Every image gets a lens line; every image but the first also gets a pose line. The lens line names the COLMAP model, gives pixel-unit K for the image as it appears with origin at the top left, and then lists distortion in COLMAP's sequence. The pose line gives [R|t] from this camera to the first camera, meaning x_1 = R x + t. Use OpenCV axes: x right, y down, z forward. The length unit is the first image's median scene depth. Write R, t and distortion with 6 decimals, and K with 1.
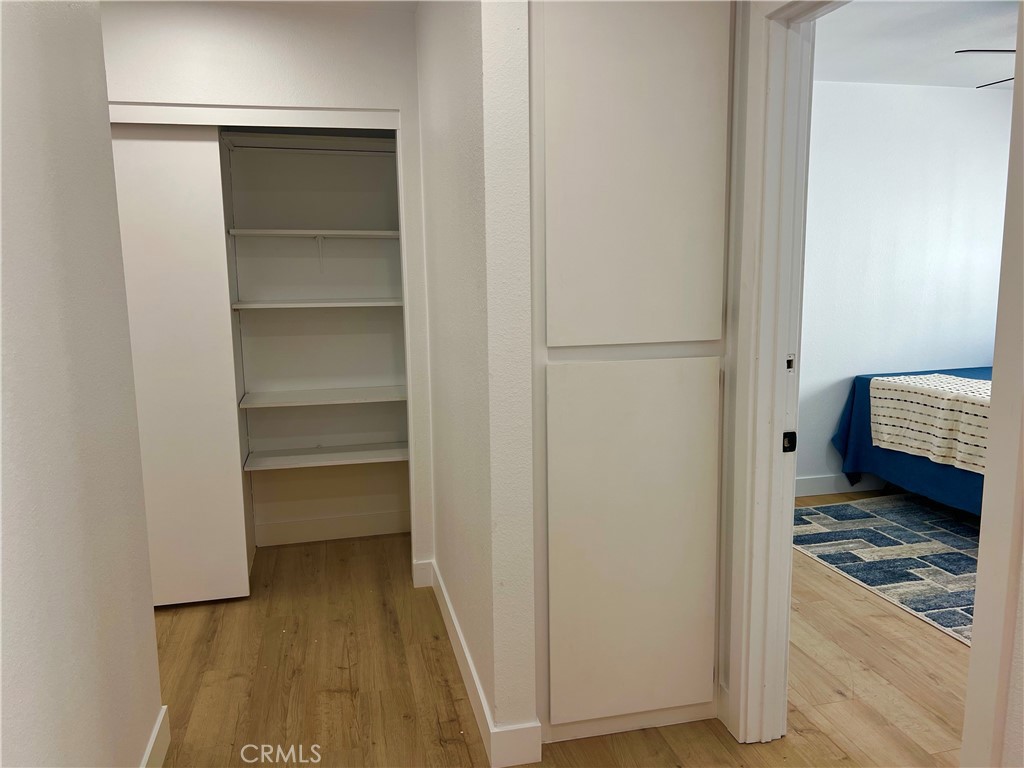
lens RADIAL K [[772.3, 0, 512.0], [0, 772.3, 384.0], [0, 0, 1]] dist [0.030732, -0.031589]
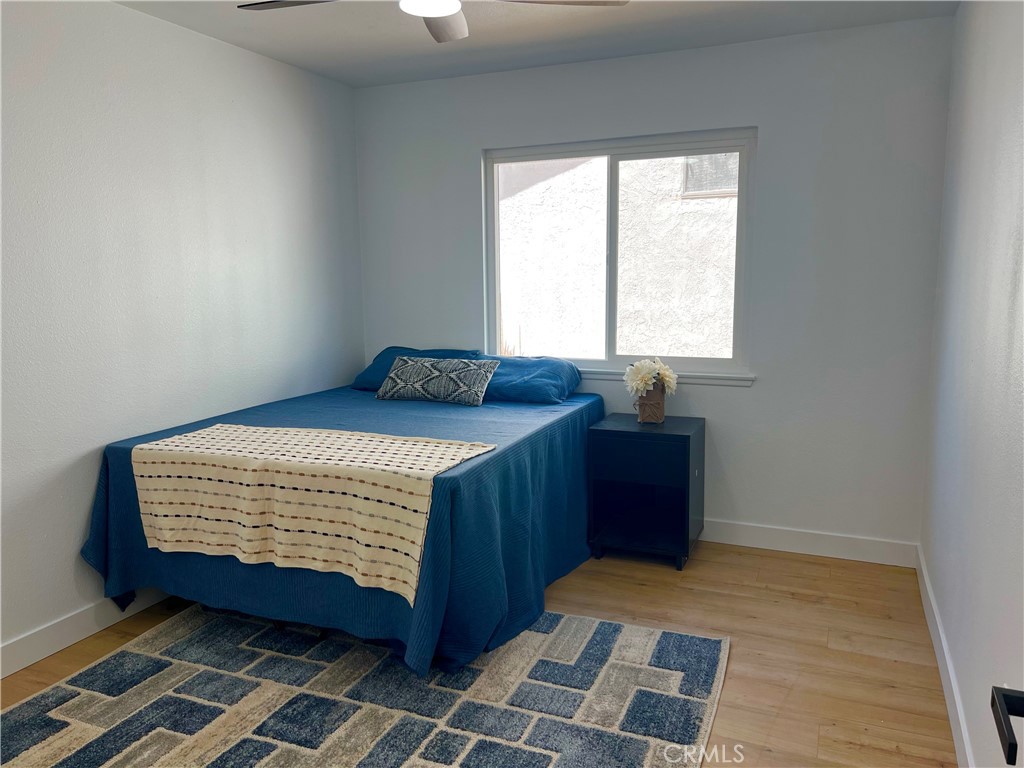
lens RADIAL K [[772.3, 0, 512.0], [0, 772.3, 384.0], [0, 0, 1]] dist [0.030732, -0.031589]
pose [[0.598044, -0.108078, 0.794142, 0.152623], [0.116708, 0.992048, 0.047123, -0.058129], [-0.792920, 0.064502, 0.605902, 0.375845]]
